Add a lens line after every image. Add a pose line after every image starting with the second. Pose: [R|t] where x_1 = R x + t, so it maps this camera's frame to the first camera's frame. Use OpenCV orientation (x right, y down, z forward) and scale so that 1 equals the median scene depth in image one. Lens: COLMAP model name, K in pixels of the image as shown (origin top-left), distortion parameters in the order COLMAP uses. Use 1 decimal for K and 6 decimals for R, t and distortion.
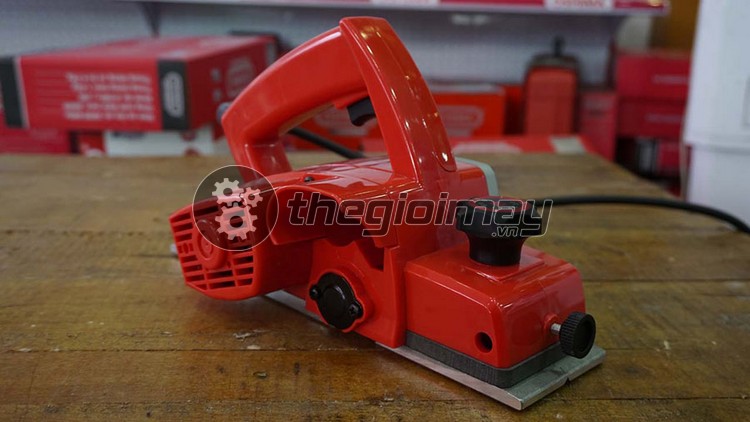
lens RADIAL K [[727.5, 0, 375.0], [0, 727.5, 211.0], [0, 0, 1]] dist [0.001433, 0.010782]
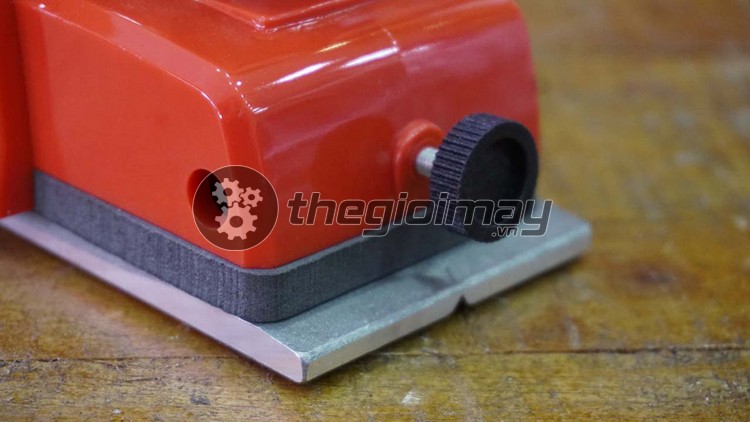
lens RADIAL K [[1644.7, 0, 375.0], [0, 1644.7, 211.0], [0, 0, 1]] dist [-0.030398, -0.055576]
pose [[0.999418, -0.004458, 0.033833, 0.183100], [-0.000979, 0.987276, 0.159013, 0.053298], [-0.034111, -0.158954, 0.986697, 0.185460]]
